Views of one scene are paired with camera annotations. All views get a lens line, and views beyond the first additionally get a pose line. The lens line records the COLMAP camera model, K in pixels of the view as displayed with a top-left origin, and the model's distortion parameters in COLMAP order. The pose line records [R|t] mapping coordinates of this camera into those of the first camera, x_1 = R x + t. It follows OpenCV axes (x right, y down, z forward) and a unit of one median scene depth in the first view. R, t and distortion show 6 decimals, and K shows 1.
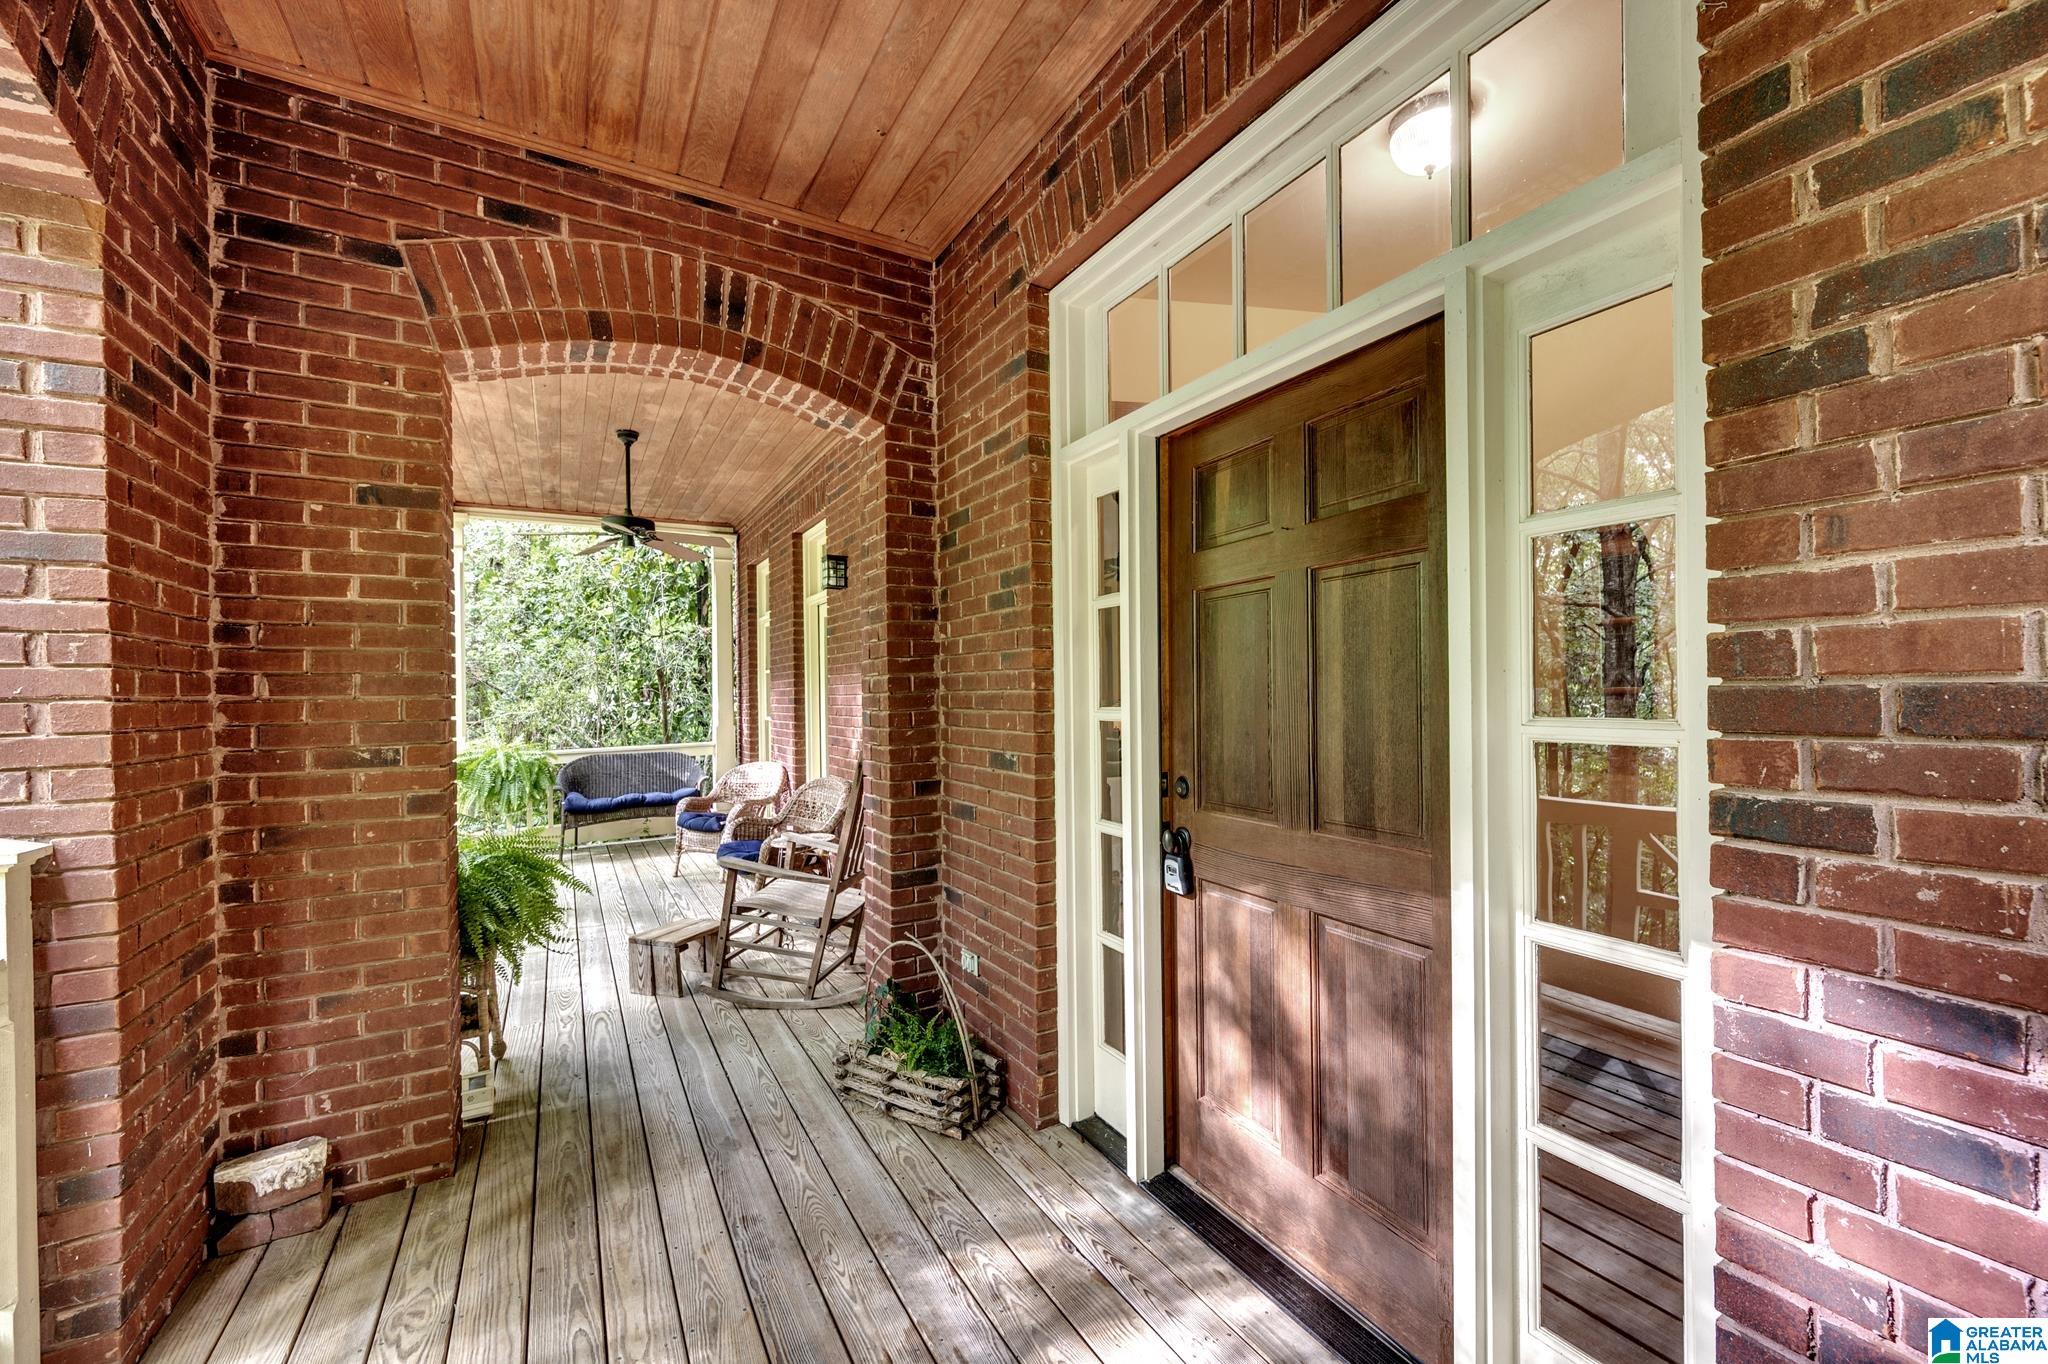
lens RADIAL K [[800.0, 0, 1033.2], [0, 800.0, 690.6], [0, 0, 1]] dist [-0.000412, -0.000013]
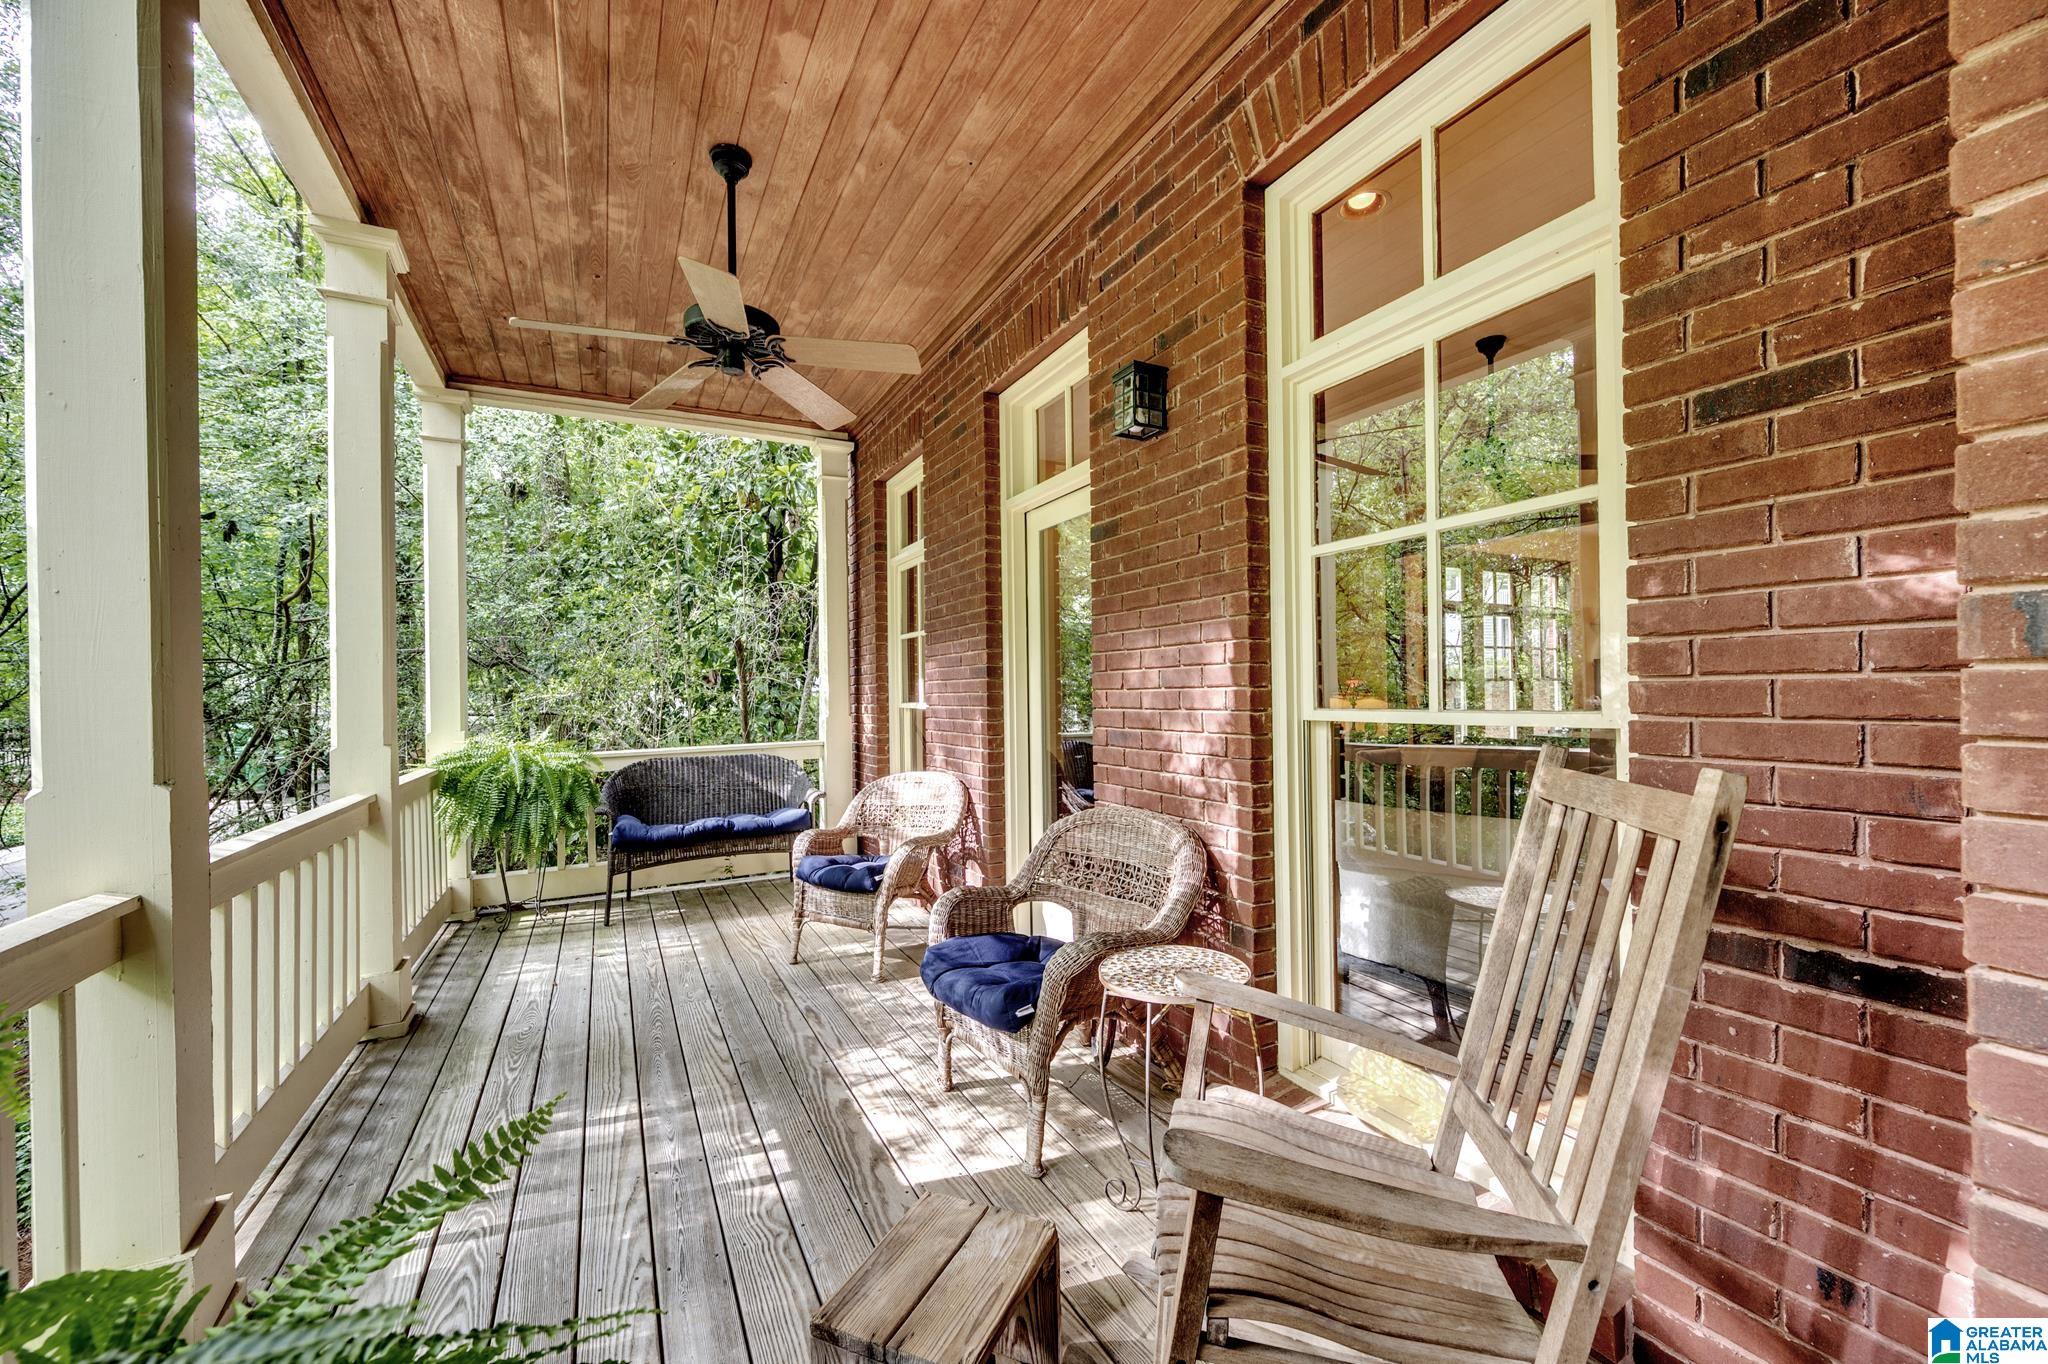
lens RADIAL K [[805.7, 0, 1025.8], [0, 805.7, 689.8], [0, 0, 1]] dist [0.021033, 0.000041]
pose [[0.998578, 0.000306, -0.053303, -0.216968], [-0.000397, 0.999998, -0.001690, 0.025102], [0.053303, 0.001709, 0.998577, 0.362382]]
